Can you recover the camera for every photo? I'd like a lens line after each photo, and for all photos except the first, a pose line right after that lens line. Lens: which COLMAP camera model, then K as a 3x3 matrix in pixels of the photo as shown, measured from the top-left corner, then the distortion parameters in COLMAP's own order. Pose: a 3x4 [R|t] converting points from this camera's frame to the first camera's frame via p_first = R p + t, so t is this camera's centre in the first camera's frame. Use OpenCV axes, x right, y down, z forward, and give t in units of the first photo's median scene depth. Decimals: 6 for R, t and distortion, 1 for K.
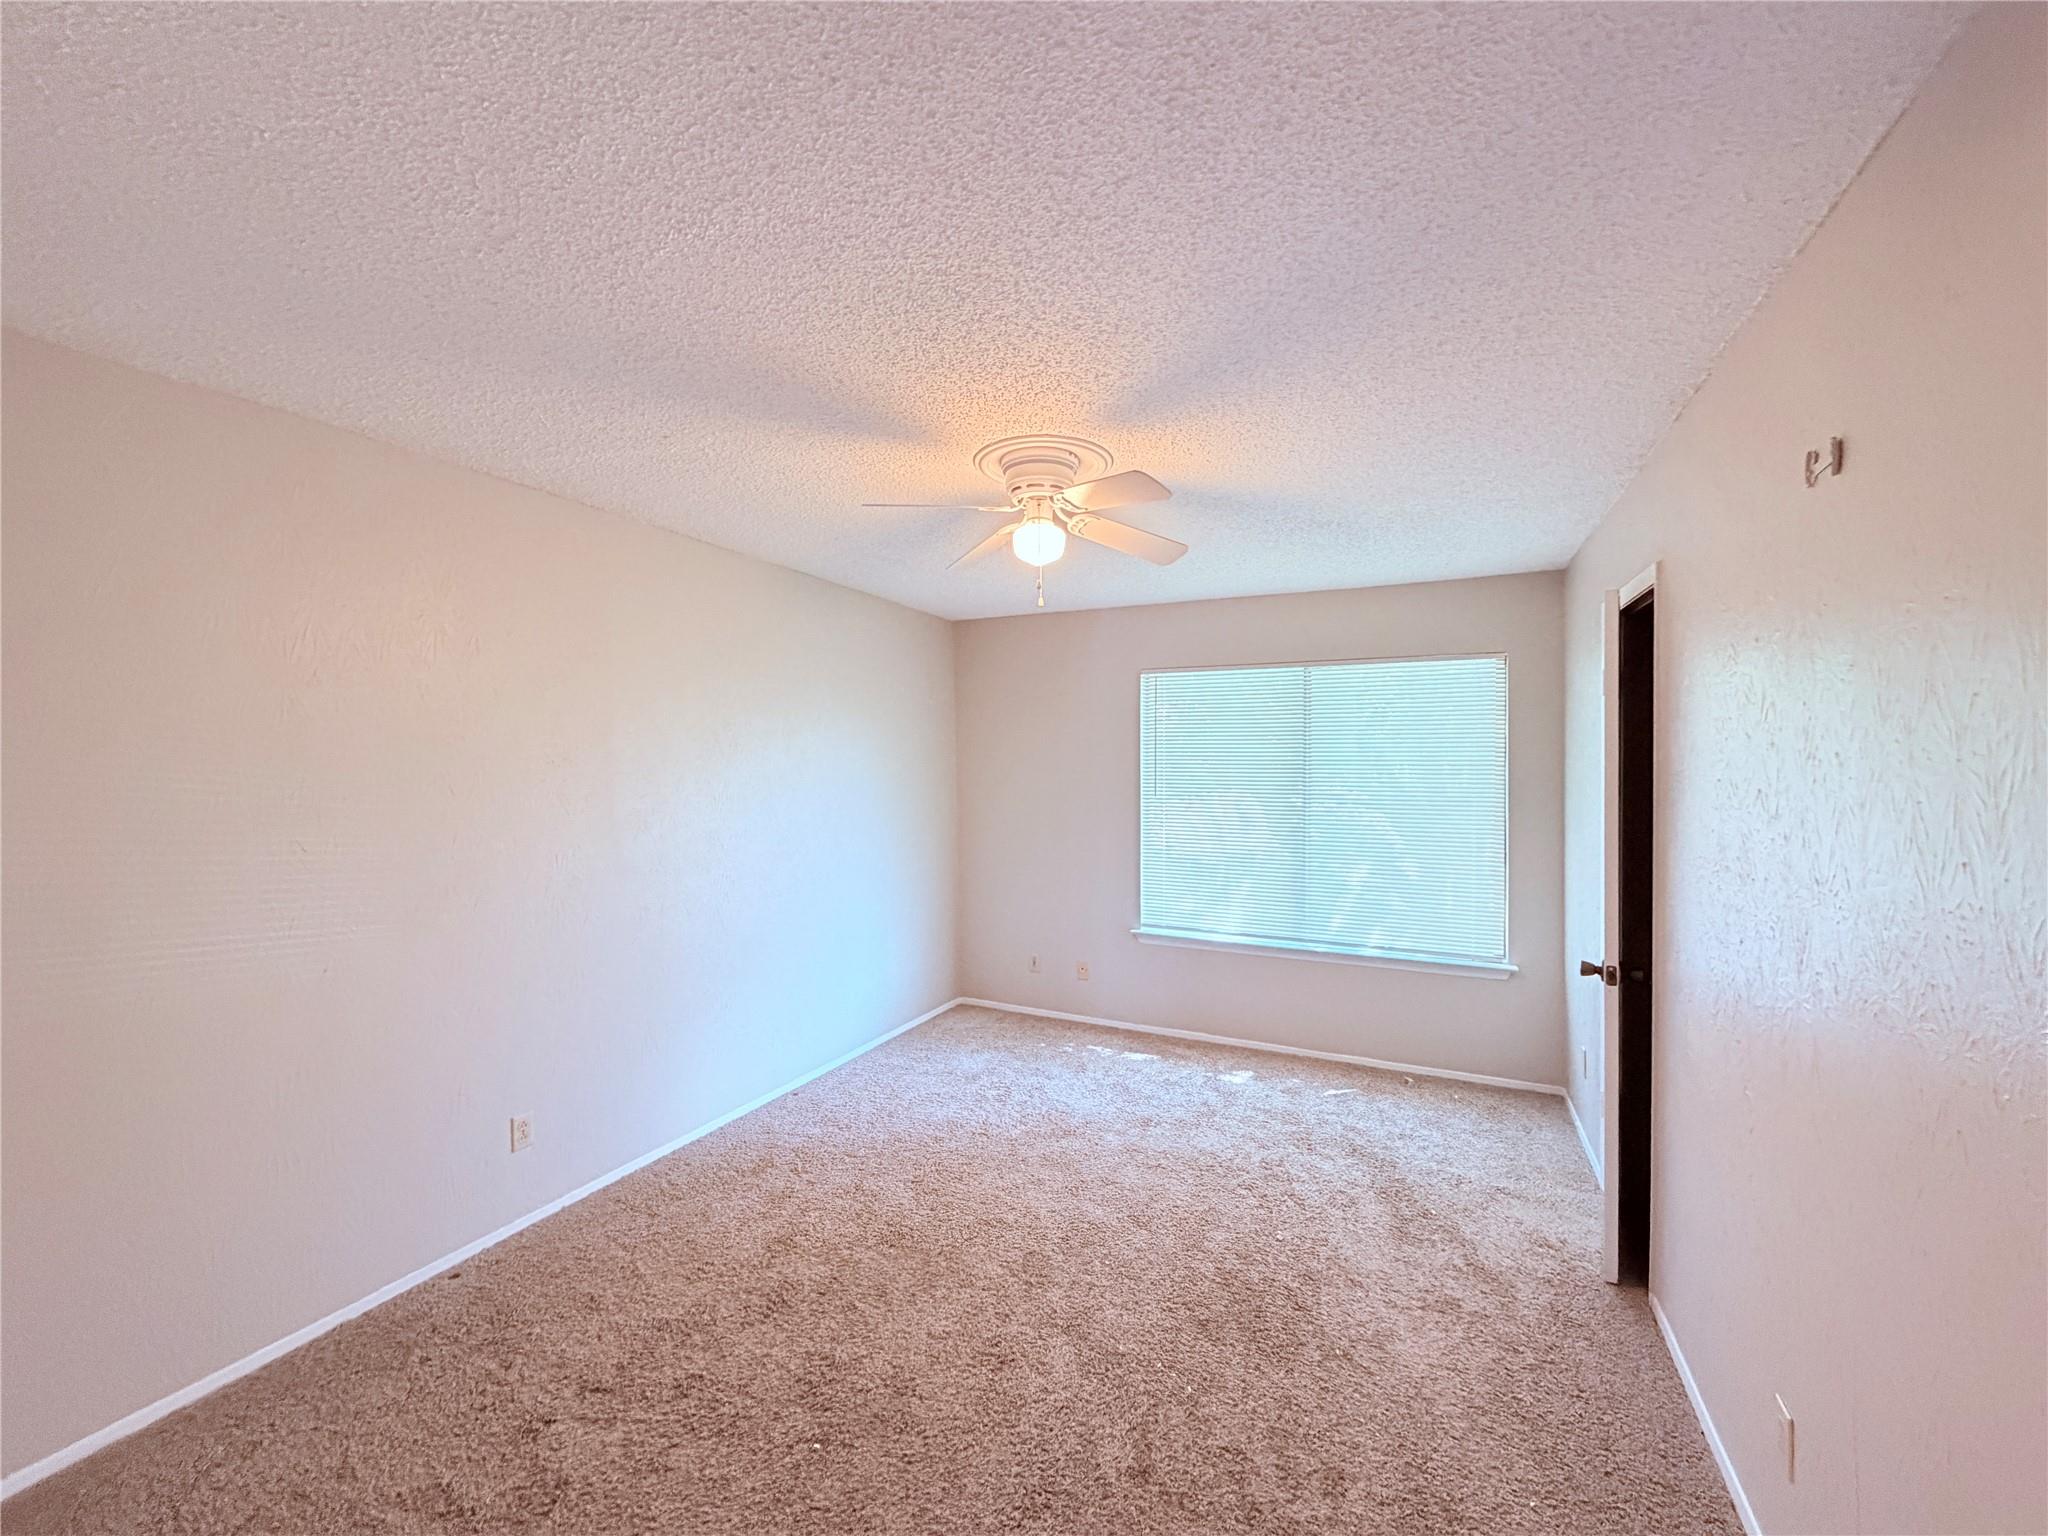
lens RADIAL K [[829.5, 0, 1040.7], [0, 829.5, 761.3], [0, 0, 1]] dist [-0.008246, -0.000043]
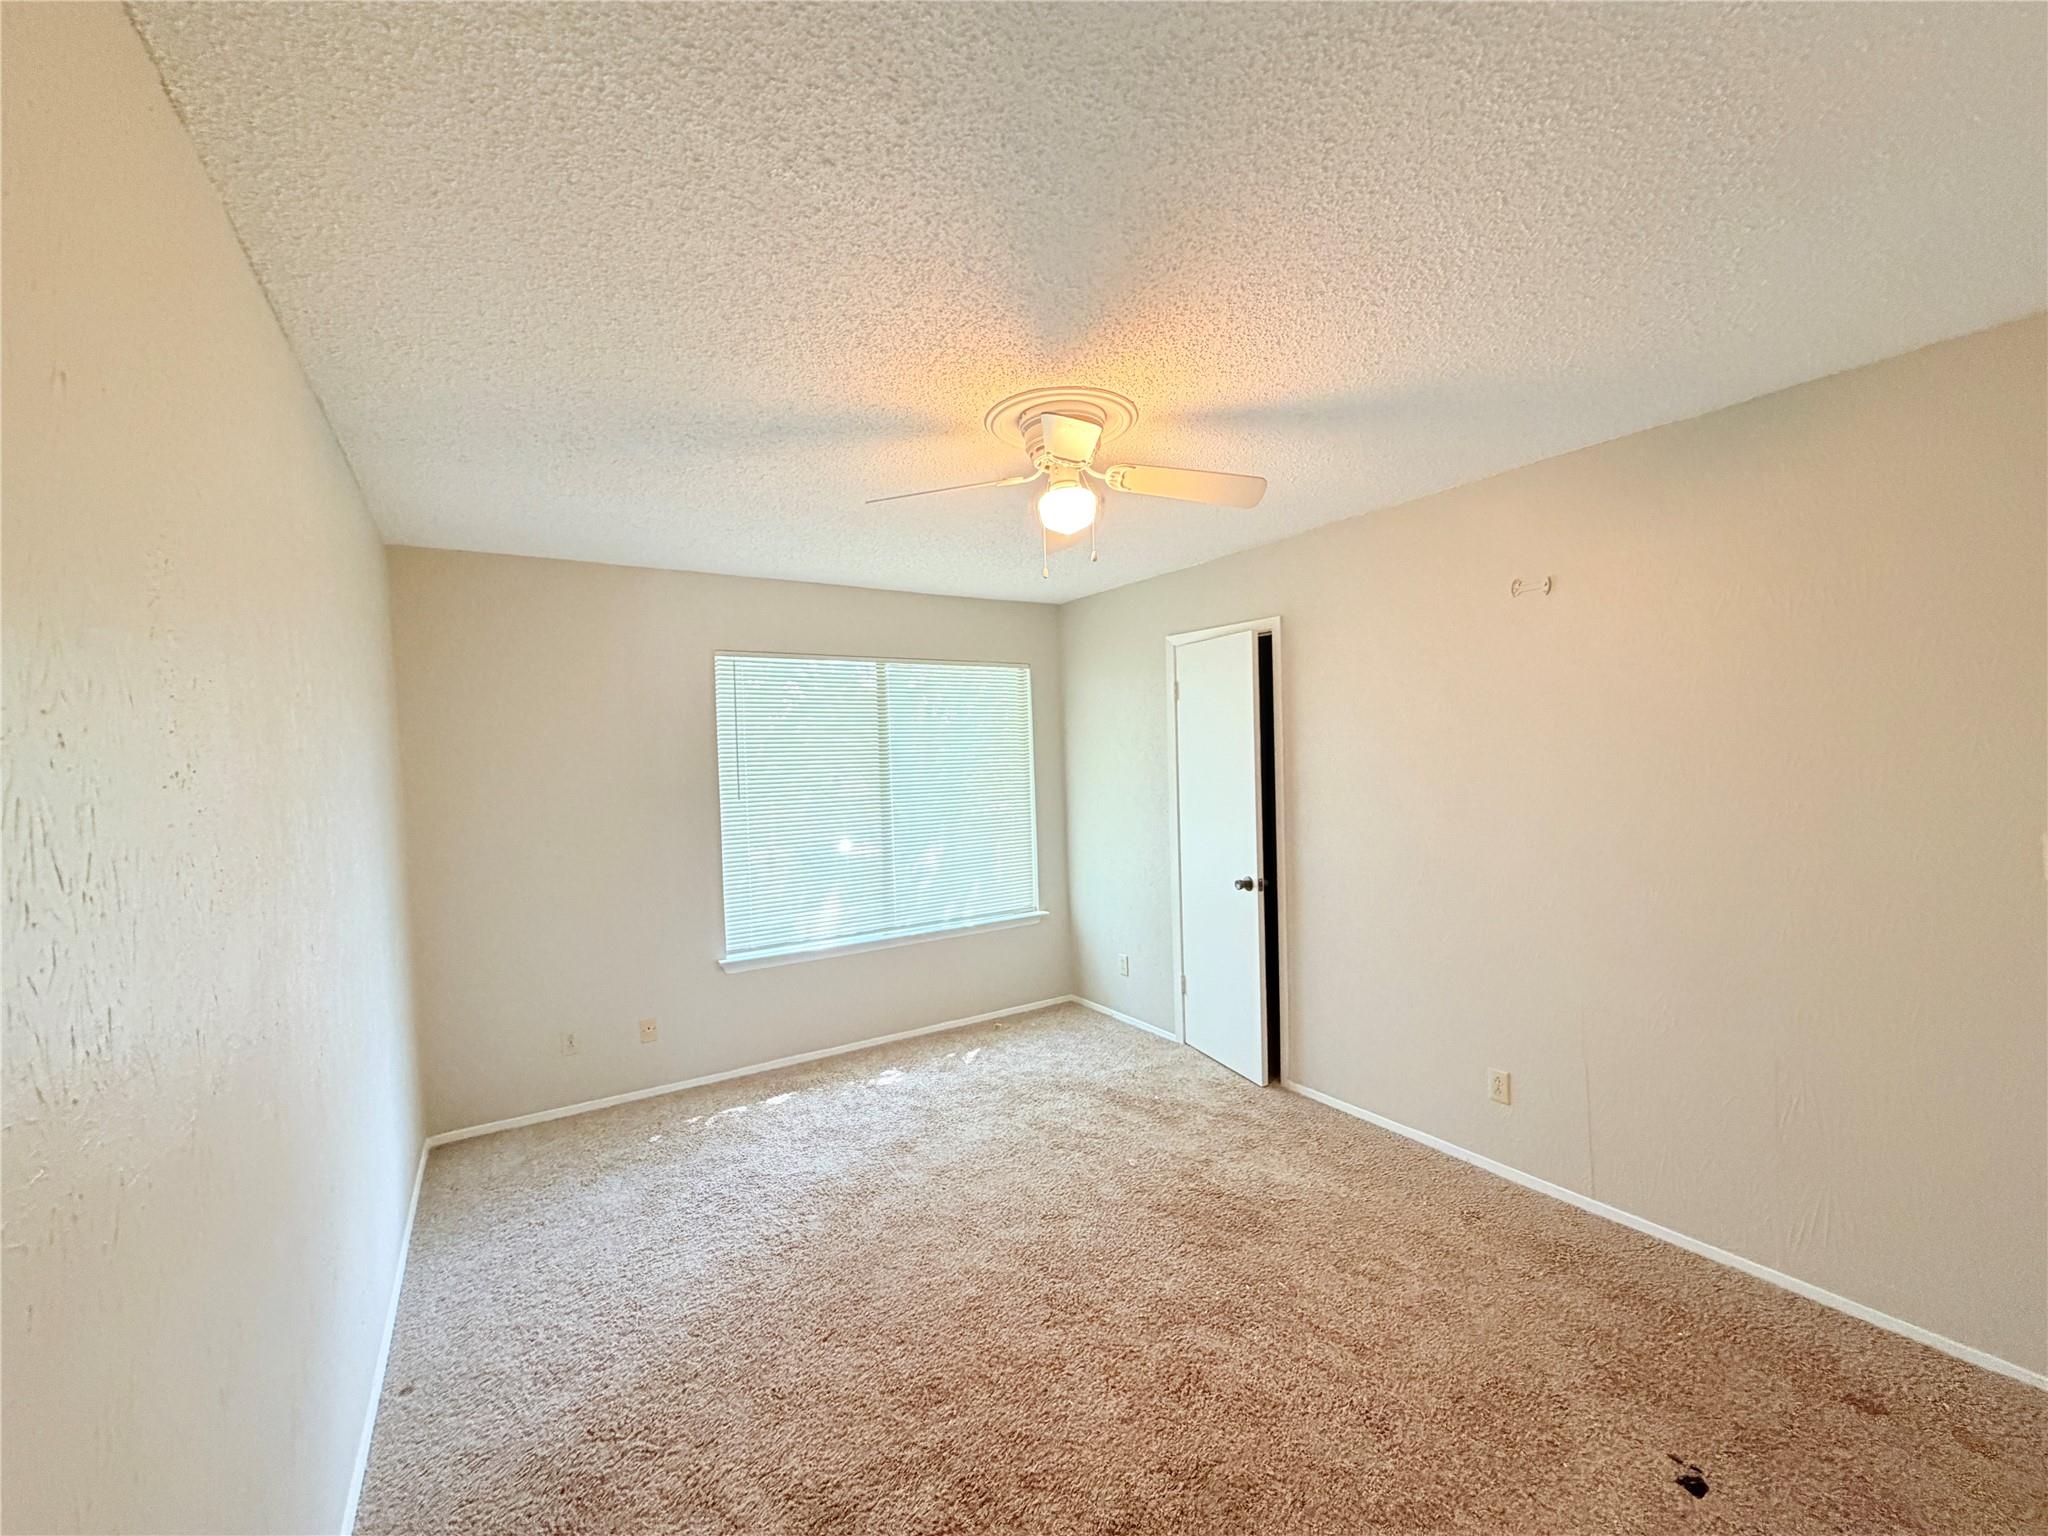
lens RADIAL K [[818.6, 0, 1006.9], [0, 818.6, 774.3], [0, 0, 1]] dist [-0.000860, 0.000682]
pose [[0.527990, -0.040332, 0.848293, -0.515850], [0.030151, 0.999132, 0.028737, -0.001383], [-0.848715, 0.010404, 0.528747, 0.376761]]
